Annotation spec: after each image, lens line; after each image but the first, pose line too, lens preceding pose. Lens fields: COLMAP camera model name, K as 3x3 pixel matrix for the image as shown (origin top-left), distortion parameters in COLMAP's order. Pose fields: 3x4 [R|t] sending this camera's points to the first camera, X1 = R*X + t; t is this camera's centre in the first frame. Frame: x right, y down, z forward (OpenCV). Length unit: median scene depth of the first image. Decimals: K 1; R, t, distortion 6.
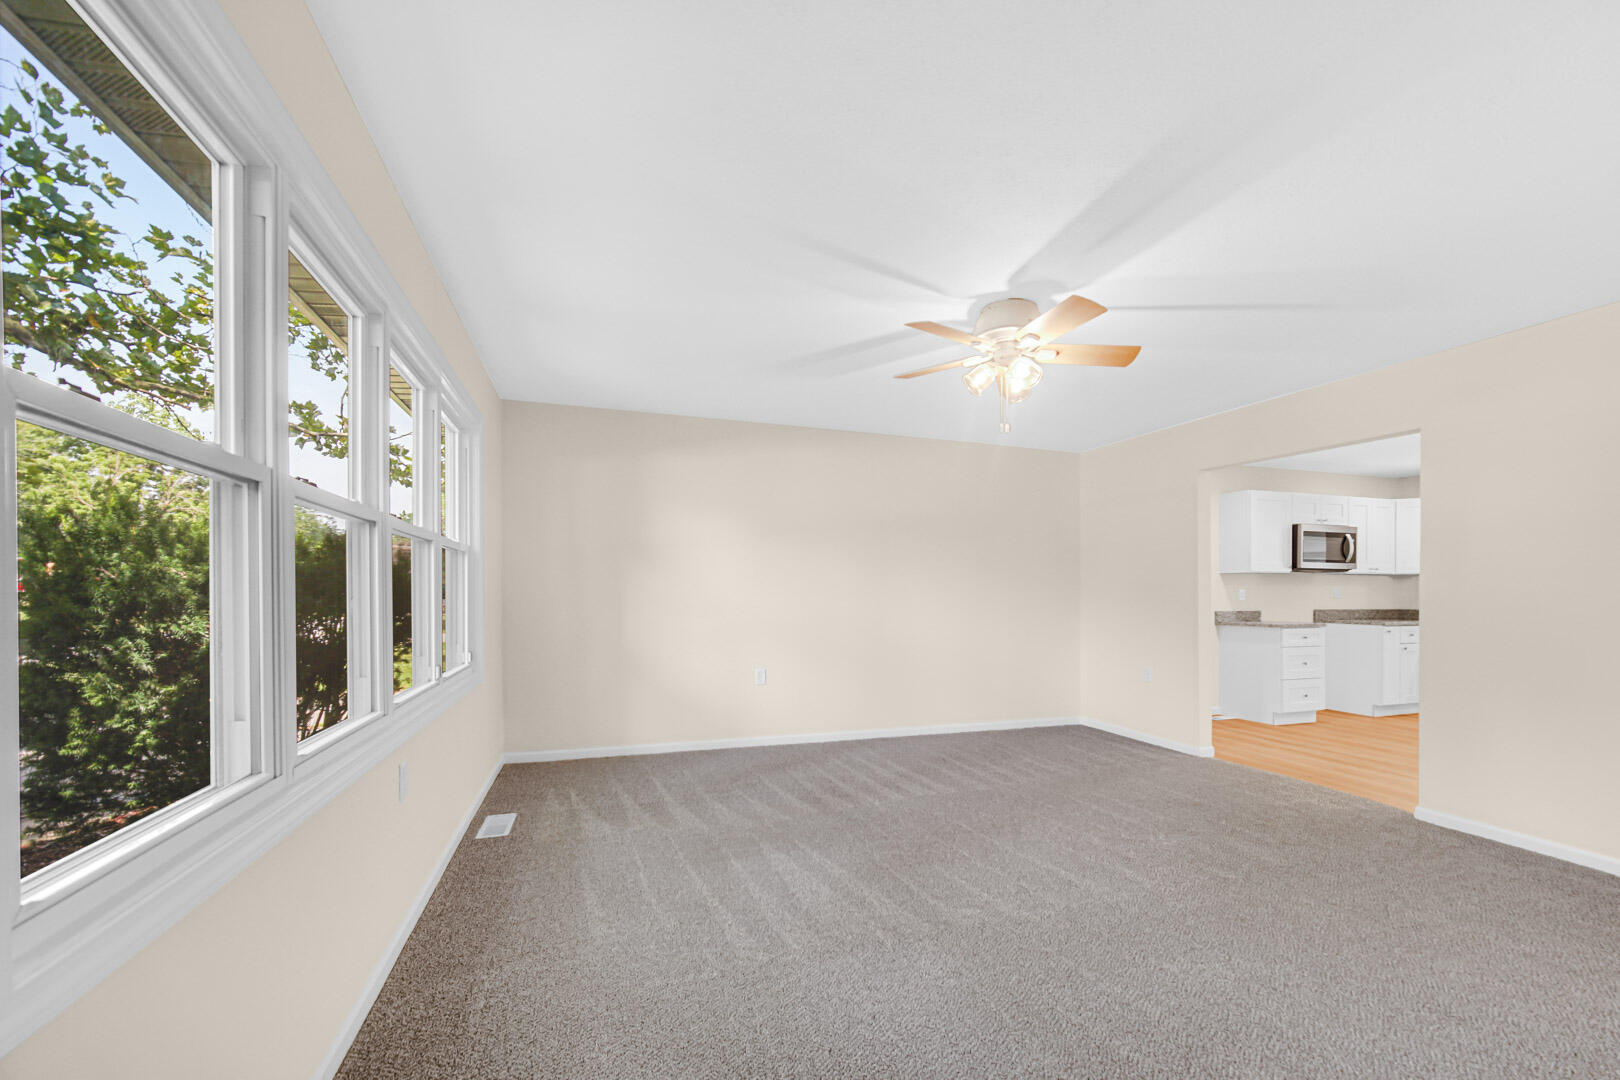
lens RADIAL K [[651.2, 0, 816.0], [0, 651.2, 595.8], [0, 0, 1]] dist [-0.005403, 0.001123]
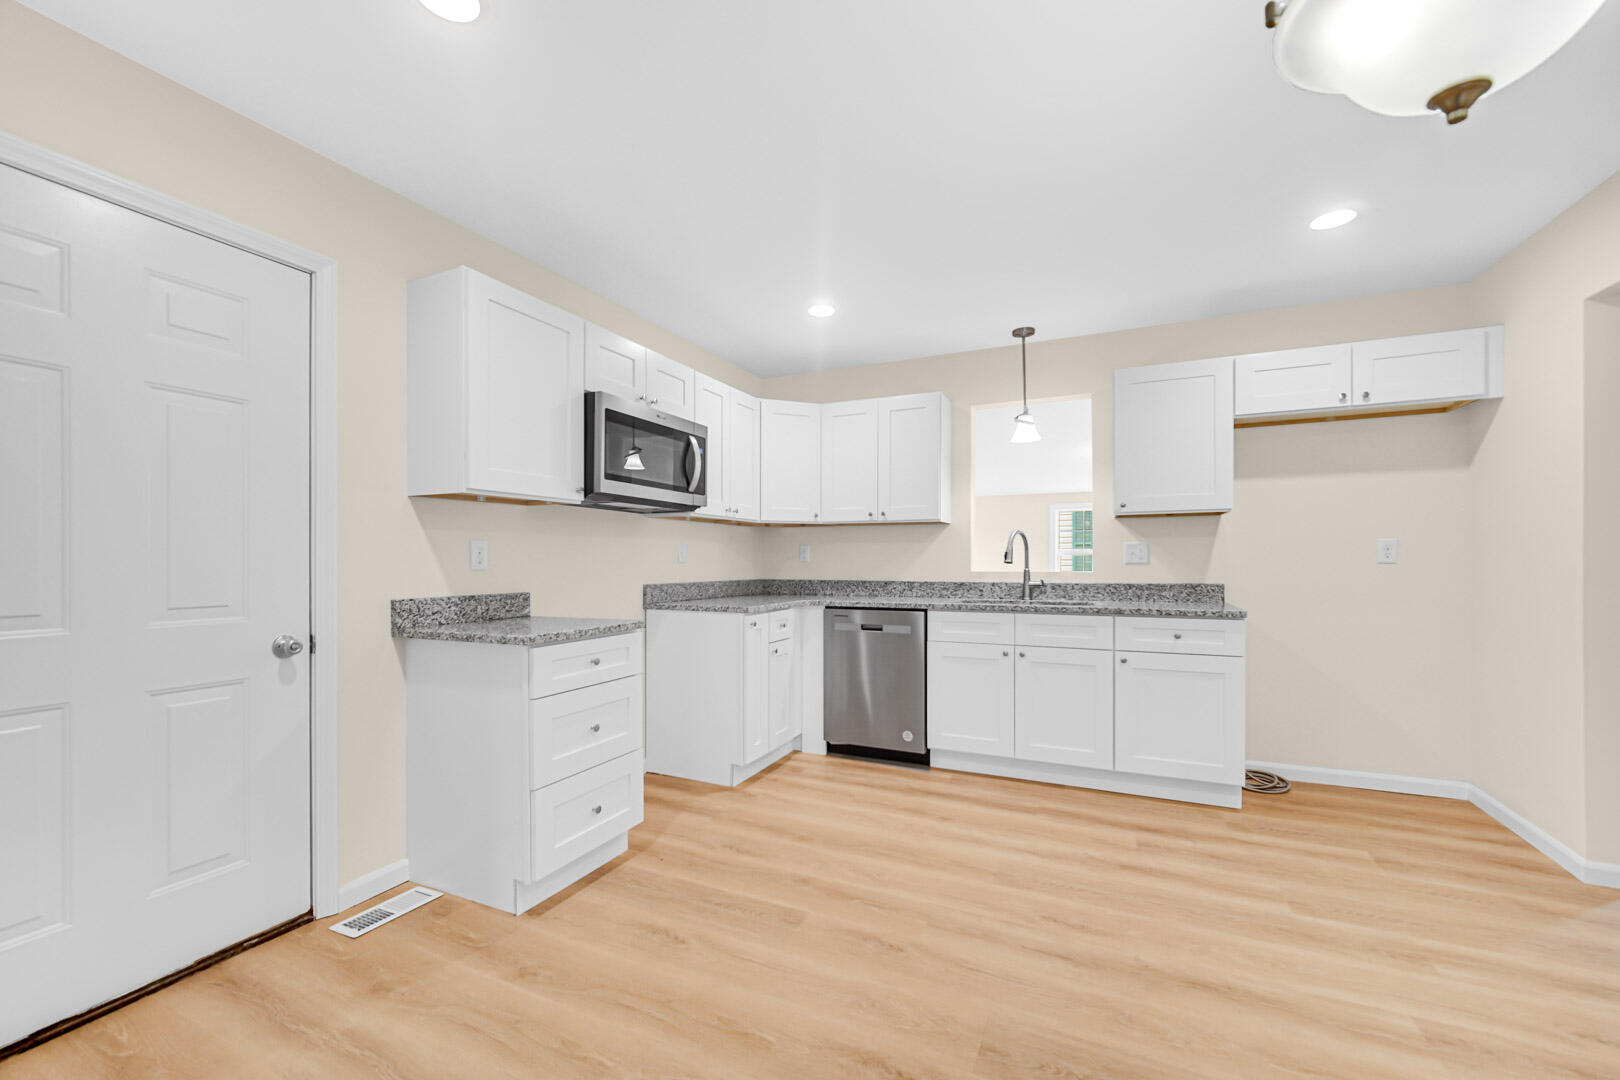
lens RADIAL K [[651.2, 0, 810.2], [0, 651.2, 557.0], [0, 0, 1]] dist [-0.005403, 0.001123]
pose [[0.683708, 0.003171, 0.729749, 0.991663], [0.001554, 0.999982, -0.005801, 0.004943], [-0.729754, 0.005100, 0.683690, 1.135580]]
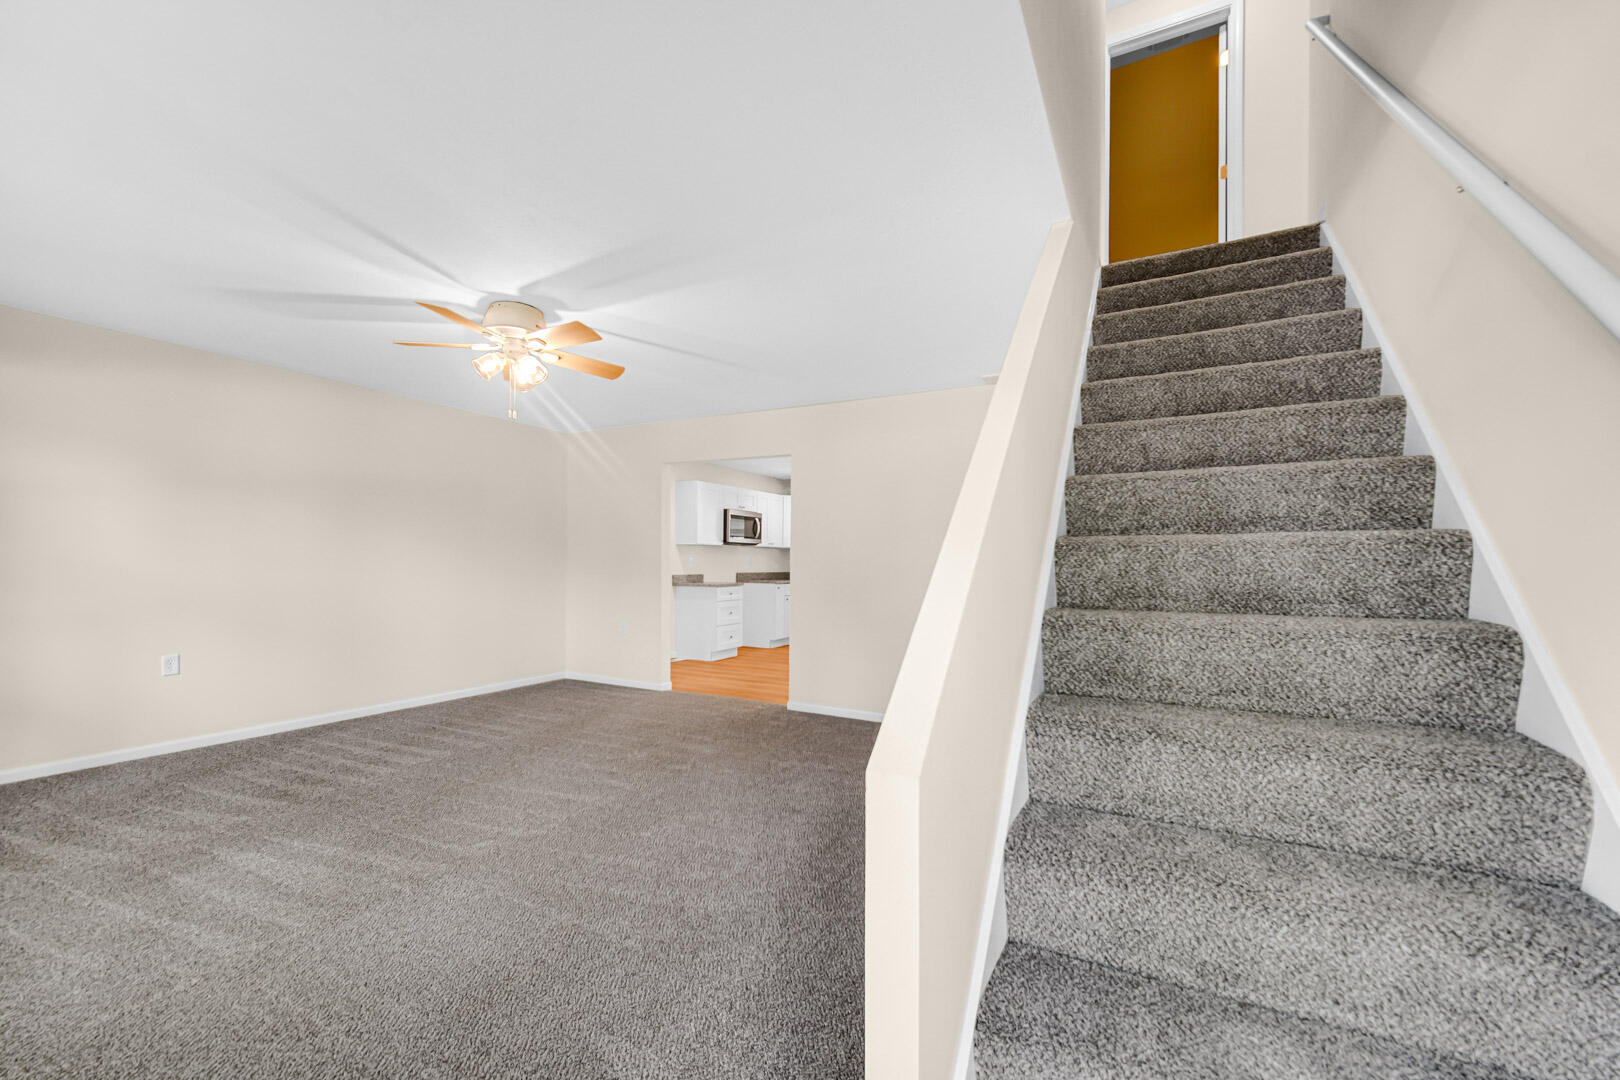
lens RADIAL K [[651.2, 0, 812.1], [0, 651.2, 548.9], [0, 0, 1]] dist [-0.005403, 0.001123]
pose [[0.721912, 0.015362, 0.691814, -0.105856], [-0.001499, 0.999786, -0.020636, -0.001844], [-0.691983, 0.013860, 0.721780, -0.161496]]
